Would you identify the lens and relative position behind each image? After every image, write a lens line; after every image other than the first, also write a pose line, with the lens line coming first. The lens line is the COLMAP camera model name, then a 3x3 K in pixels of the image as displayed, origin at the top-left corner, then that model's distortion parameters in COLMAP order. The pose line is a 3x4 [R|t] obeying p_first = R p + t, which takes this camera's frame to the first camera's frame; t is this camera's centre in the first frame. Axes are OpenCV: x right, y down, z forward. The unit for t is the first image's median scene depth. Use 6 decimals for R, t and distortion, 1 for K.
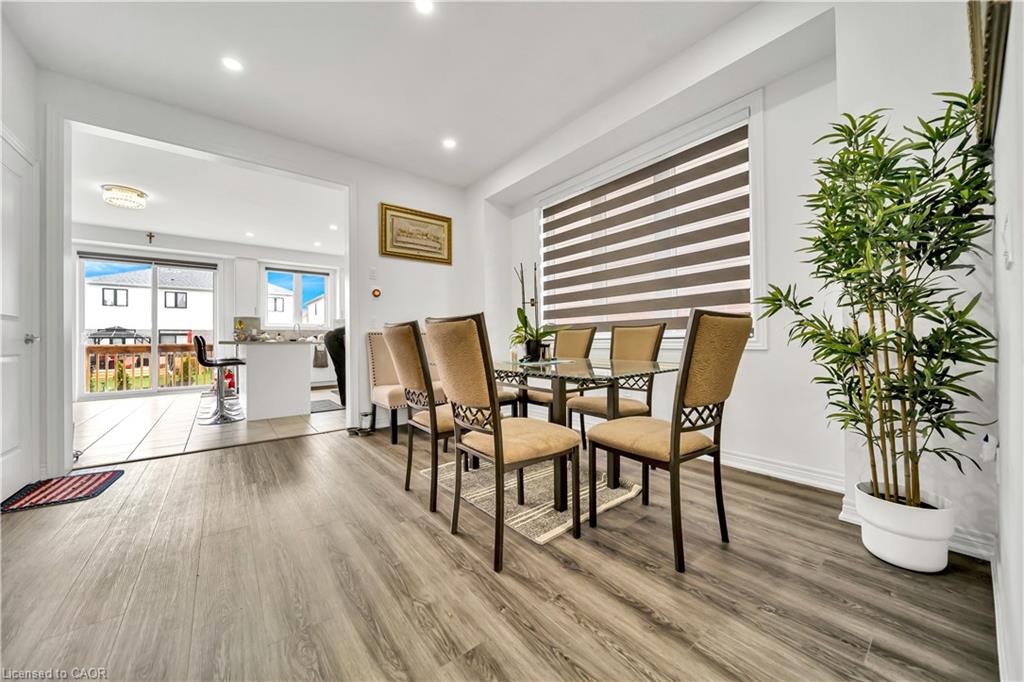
lens RADIAL K [[359.5, 0, 507.0], [0, 359.5, 336.5], [0, 0, 1]] dist [0.002918, -0.001501]
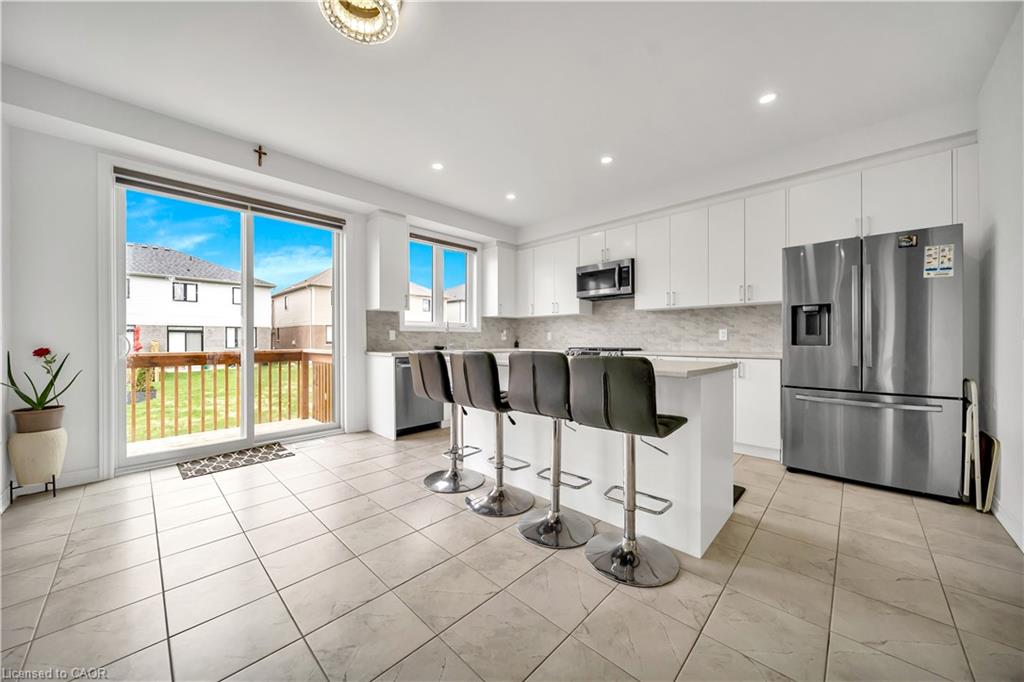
lens RADIAL K [[359.5, 0, 510.4], [0, 359.5, 341.7], [0, 0, 1]] dist [0.002918, -0.001501]
pose [[0.991217, 0.006869, 0.132067, -0.586664], [-0.009465, 0.999774, 0.019042, -0.014138], [-0.131906, -0.020125, 0.991058, 0.359277]]
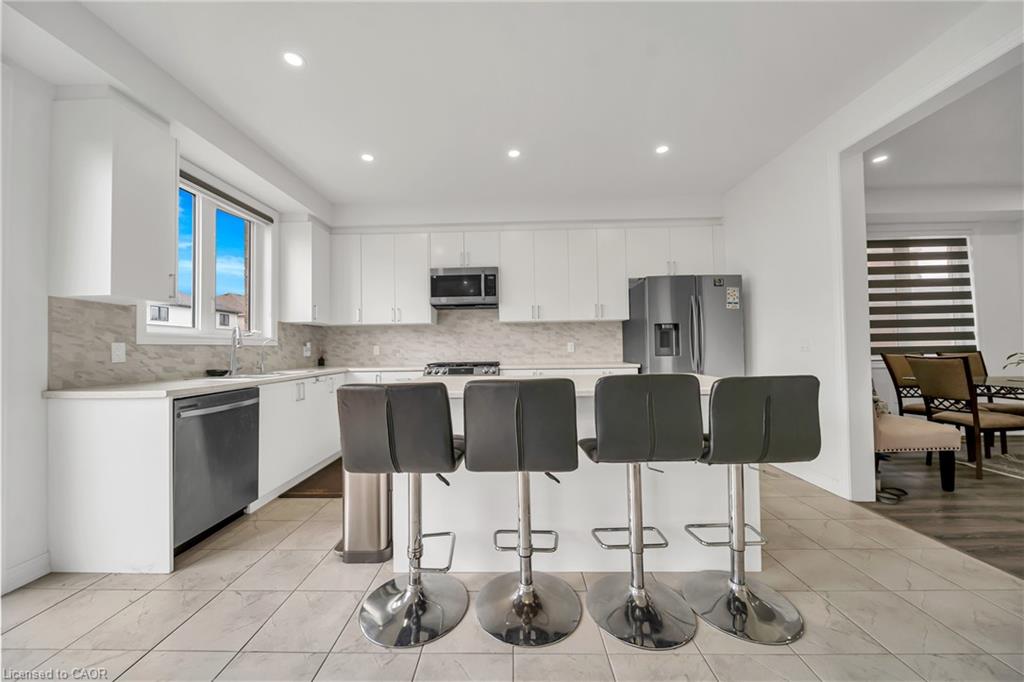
lens RADIAL K [[359.5, 0, 504.8], [0, 359.5, 339.7], [0, 0, 1]] dist [0.002918, -0.001501]
pose [[0.642434, 0.019287, 0.766098, -0.731515], [-0.001682, 0.999716, -0.023758, -0.015691], [-0.766339, 0.013974, 0.642284, 0.558631]]
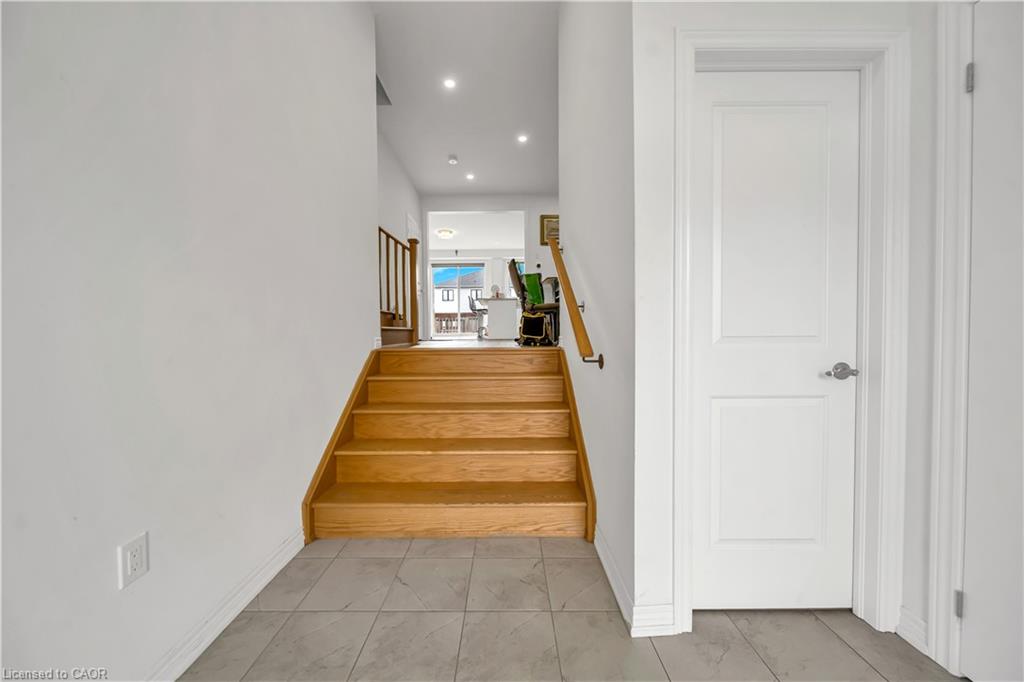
lens RADIAL K [[361.1, 0, 508.1], [0, 361.1, 339.6], [0, 0, 1]] dist [-0.001677, -0.000272]
pose [[0.785239, 0.018046, -0.618929, 0.347370], [0.005700, 0.999322, 0.036368, 0.098550], [0.619166, -0.032086, 0.784604, -0.288831]]
